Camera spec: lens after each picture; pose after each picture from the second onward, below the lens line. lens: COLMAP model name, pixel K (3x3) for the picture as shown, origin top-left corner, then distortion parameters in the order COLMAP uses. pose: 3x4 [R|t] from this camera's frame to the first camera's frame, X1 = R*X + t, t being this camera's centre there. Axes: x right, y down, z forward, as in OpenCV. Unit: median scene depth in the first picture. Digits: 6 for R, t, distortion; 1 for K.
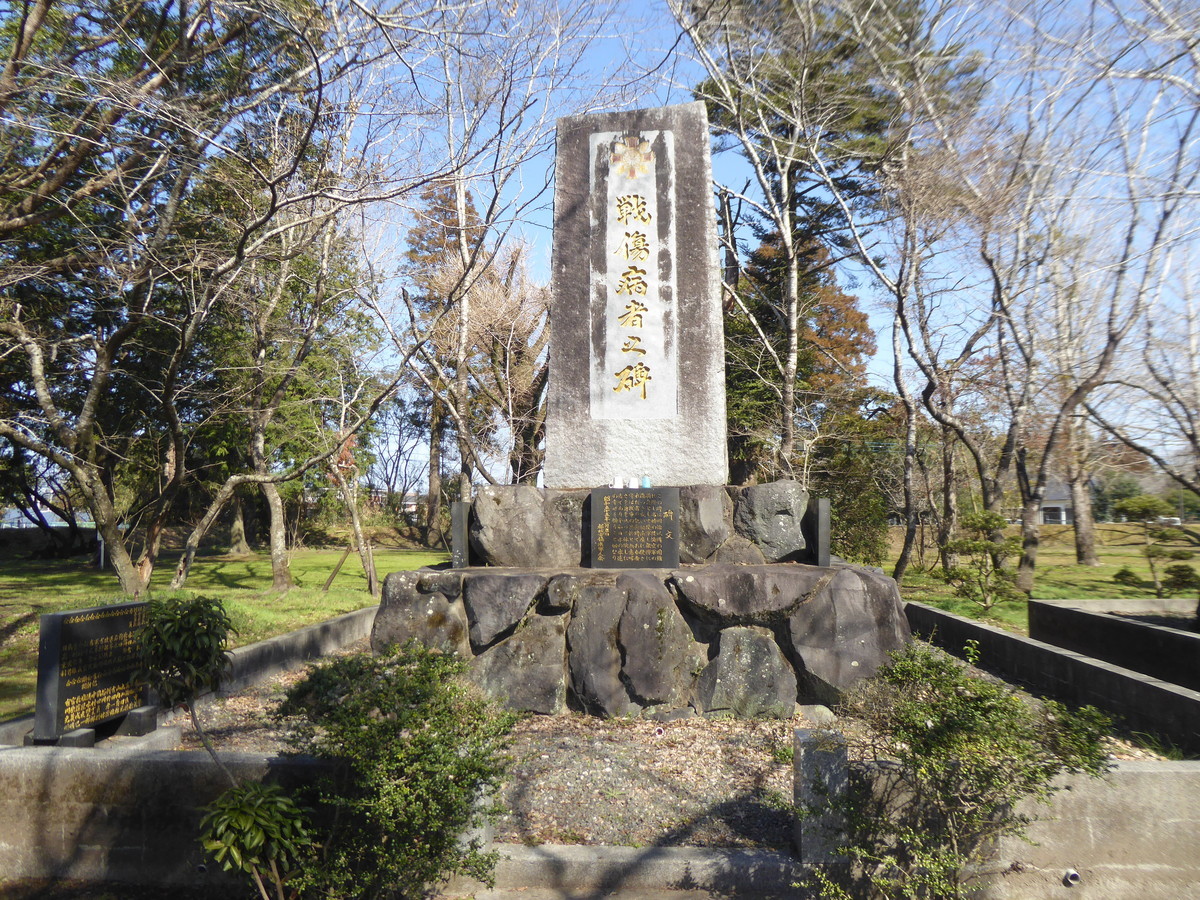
lens RADIAL K [[863.5, 0, 600.0], [0, 863.5, 450.0], [0, 0, 1]] dist [-0.025145, -0.000002]
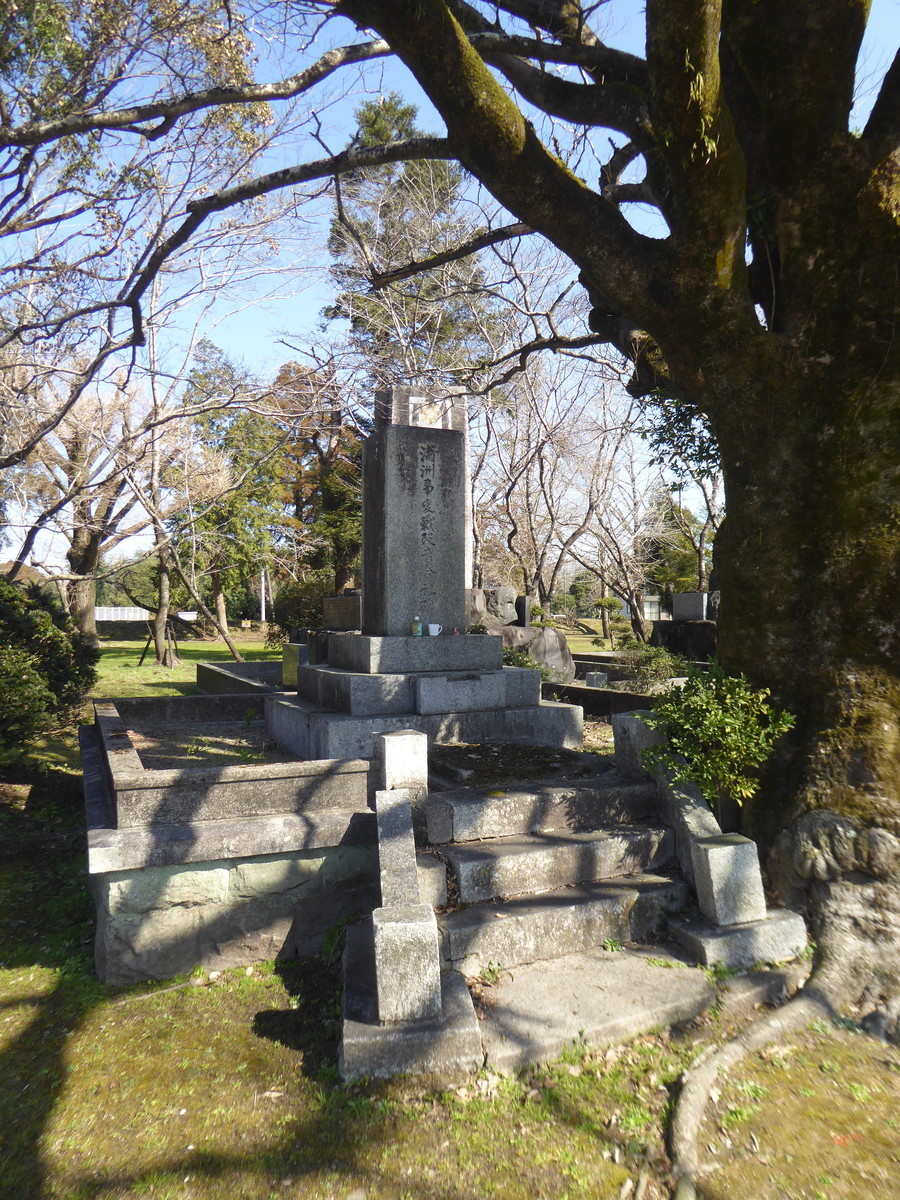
lens RADIAL K [[863.5, 0, 450.0], [0, 863.5, 600.0], [0, 0, 1]] dist [-0.025145, -0.000002]
pose [[0.880958, 0.011467, 0.473056, -0.818165], [-0.042031, 0.997651, 0.054089, -0.037311], [-0.471324, -0.067533, 0.879371, -0.705008]]
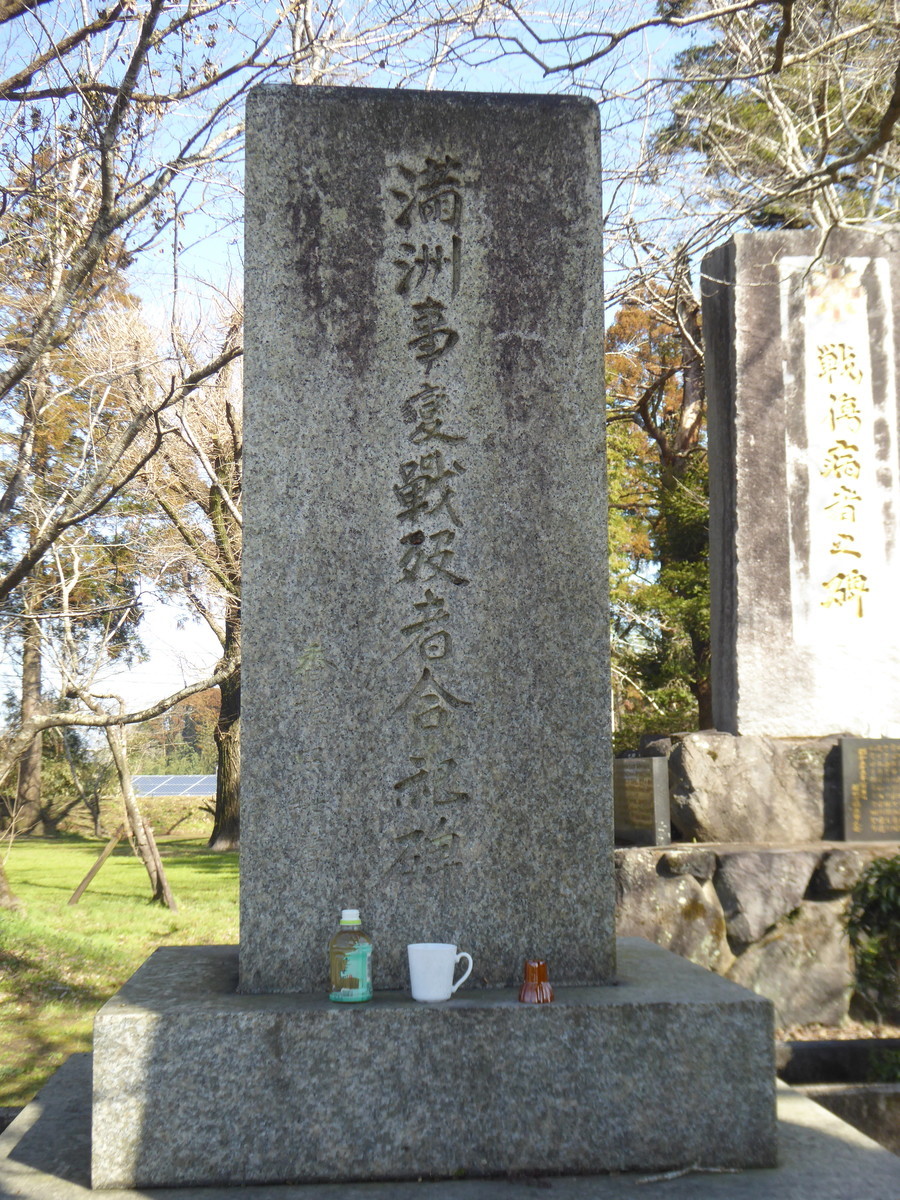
lens RADIAL K [[1699.3, 0, 450.0], [0, 1699.3, 600.0], [0, 0, 1]] dist [-0.011580, 0.046499]
pose [[0.984109, 0.014071, 0.177006, -0.555560], [-0.009550, 0.999607, -0.026371, -0.031932], [-0.177308, 0.024262, 0.983856, -0.387327]]
